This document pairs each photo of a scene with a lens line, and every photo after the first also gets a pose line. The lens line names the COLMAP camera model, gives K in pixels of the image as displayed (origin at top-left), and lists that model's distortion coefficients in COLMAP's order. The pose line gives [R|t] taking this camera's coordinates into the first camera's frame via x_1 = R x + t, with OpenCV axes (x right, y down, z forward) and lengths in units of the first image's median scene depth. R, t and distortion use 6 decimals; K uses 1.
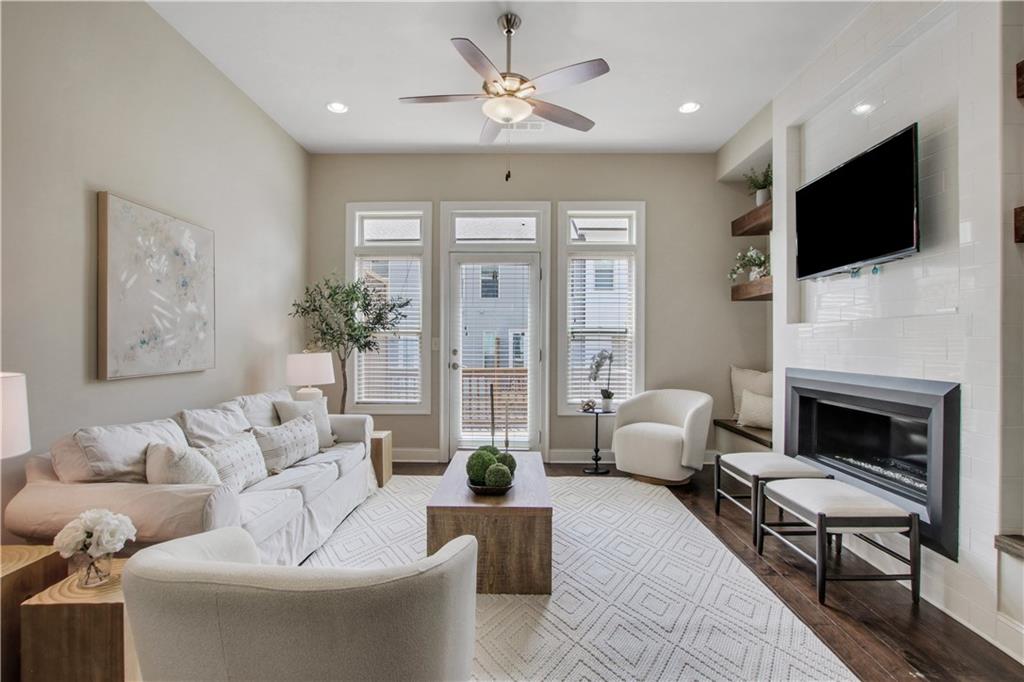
lens RADIAL K [[500.7, 0, 516.7], [0, 500.7, 346.9], [0, 0, 1]] dist [-0.019572, 0.000172]
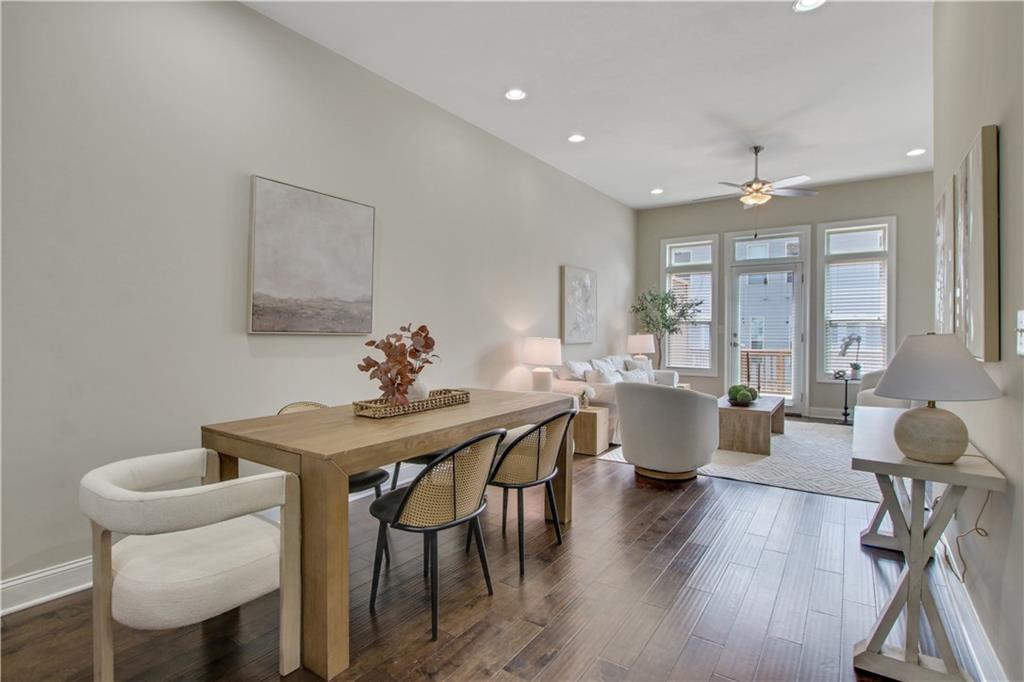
lens RADIAL K [[508.9, 0, 475.6], [0, 508.9, 339.8], [0, 0, 1]] dist [-0.046487, -0.000259]
pose [[0.793583, 0.010775, -0.608367, 0.180922], [-0.003022, 0.999901, 0.013767, 0.006961], [0.608455, -0.009087, 0.793537, -0.674029]]
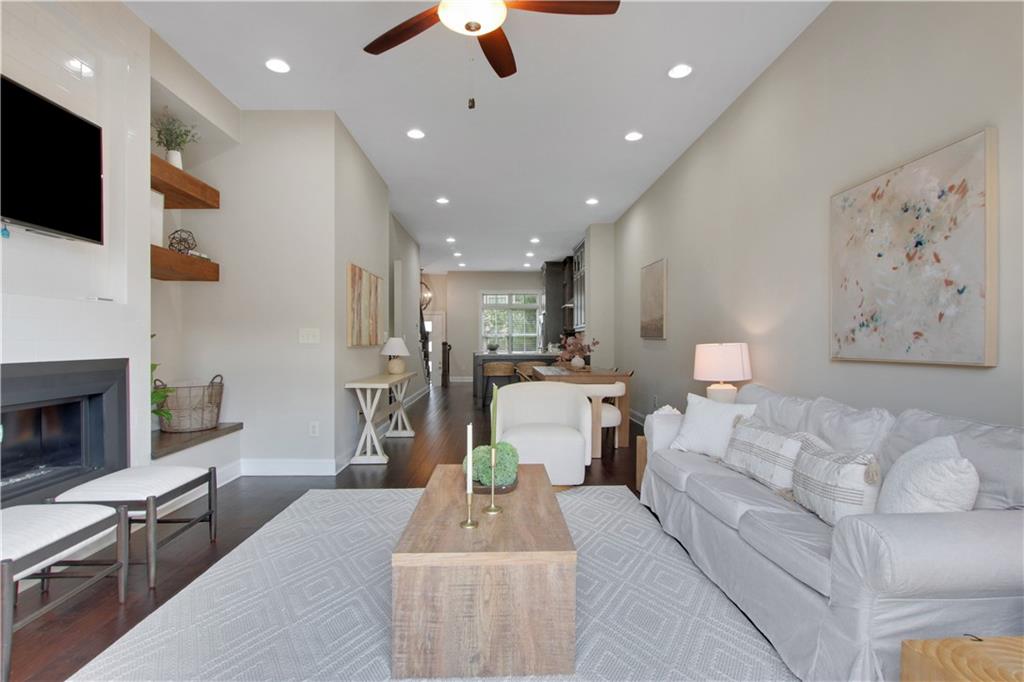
lens RADIAL K [[500.7, 0, 516.7], [0, 500.7, 346.9], [0, 0, 1]] dist [-0.019572, 0.000172]
pose [[-0.999356, 0.000265, -0.035877, -0.029593], [-0.000360, 0.999848, 0.017436, 0.009777], [0.035876, 0.017437, -0.999204, 1.166561]]
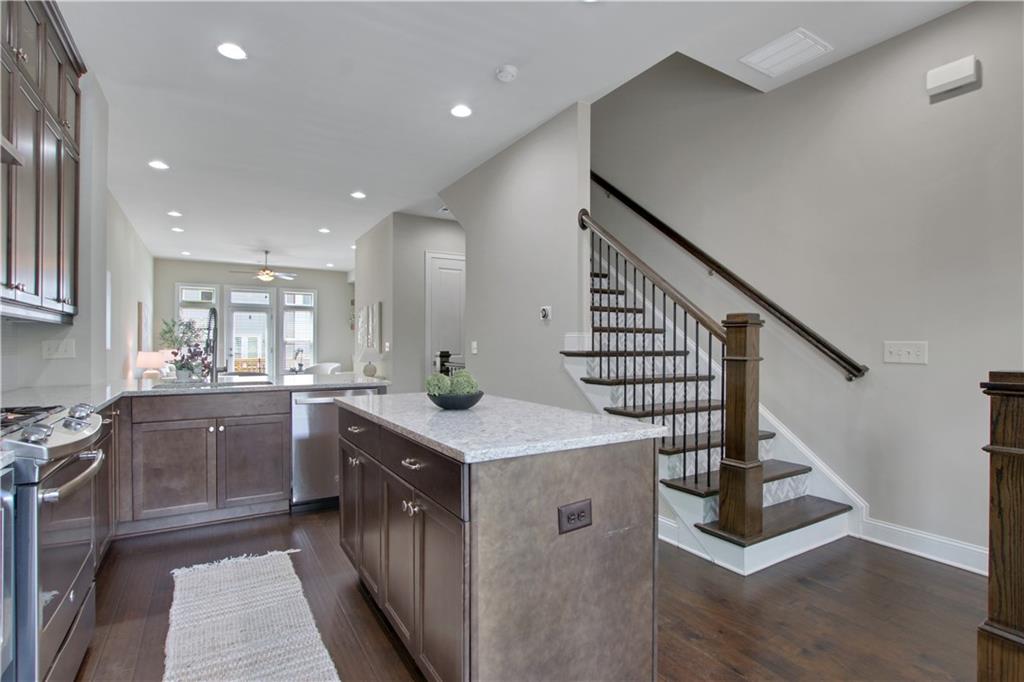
lens RADIAL K [[500.7, 0, 516.7], [0, 500.7, 346.9], [0, 0, 1]] dist [-0.019572, 0.000172]
pose [[0.854528, -0.001817, 0.519401, -0.207846], [0.003760, 0.999989, -0.002688, 0.011323], [-0.519391, 0.004250, 0.854526, -1.818217]]
